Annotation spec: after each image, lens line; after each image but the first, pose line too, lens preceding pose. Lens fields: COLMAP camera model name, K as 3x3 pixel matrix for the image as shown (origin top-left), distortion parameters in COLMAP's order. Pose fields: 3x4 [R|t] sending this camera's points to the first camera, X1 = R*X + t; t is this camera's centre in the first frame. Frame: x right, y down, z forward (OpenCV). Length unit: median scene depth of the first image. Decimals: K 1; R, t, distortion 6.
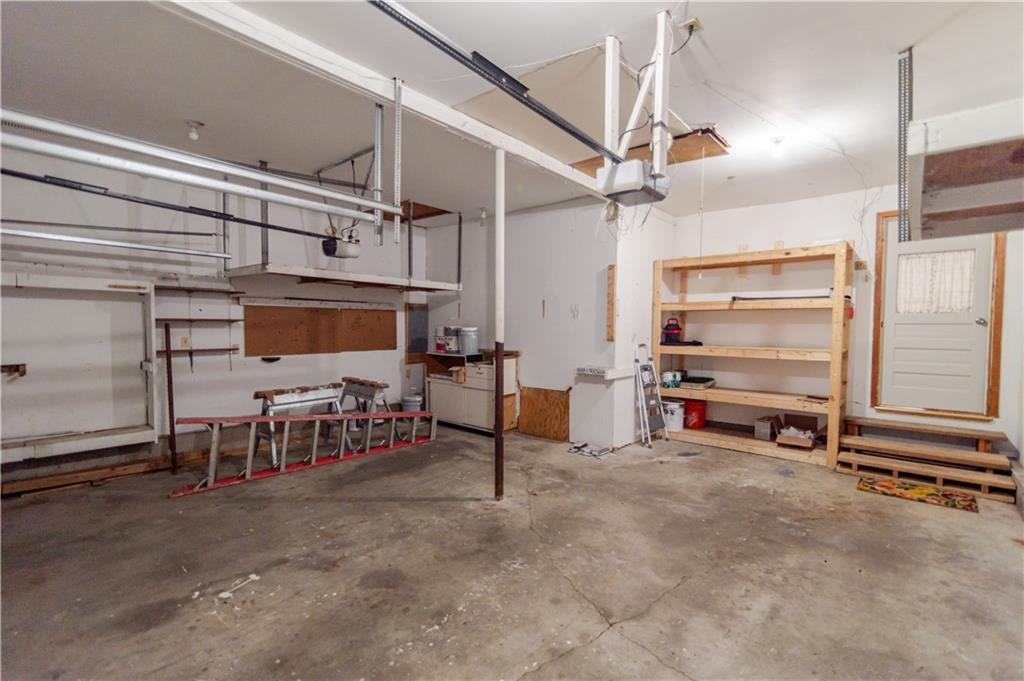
lens RADIAL K [[463.6, 0, 509.4], [0, 463.6, 341.6], [0, 0, 1]] dist [0.015632, -0.000196]
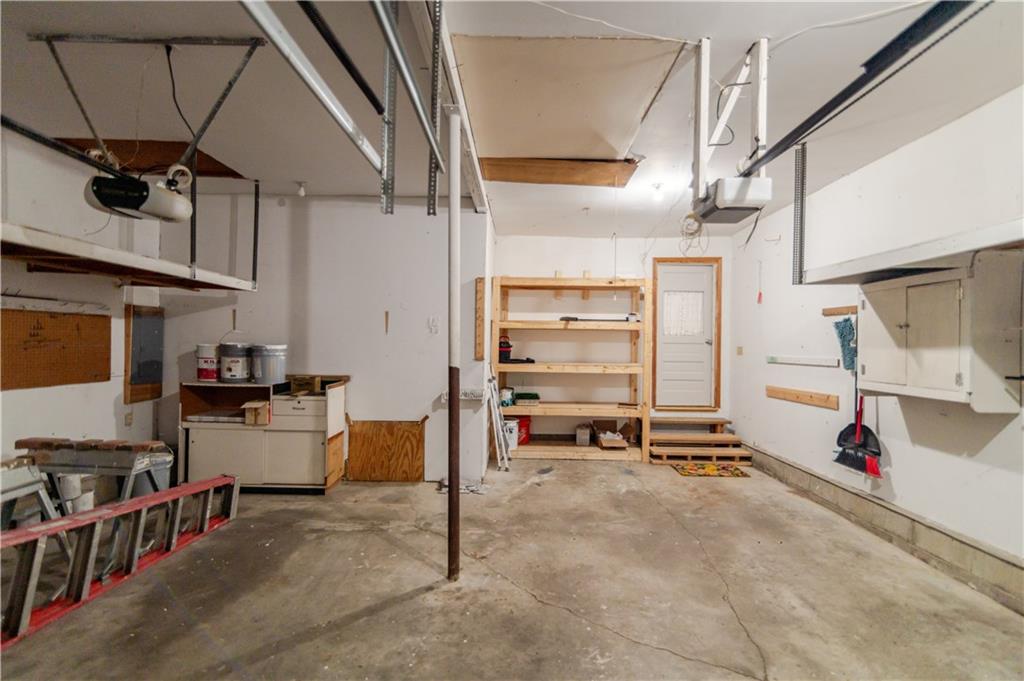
lens RADIAL K [[463.6, 0, 515.3], [0, 463.6, 341.8], [0, 0, 1]] dist [0.015632, -0.000196]
pose [[0.758265, 0.004940, 0.651927, -0.314572], [0.014628, 0.999591, -0.024589, -0.014465], [-0.651782, 0.028181, 0.757883, 0.258783]]
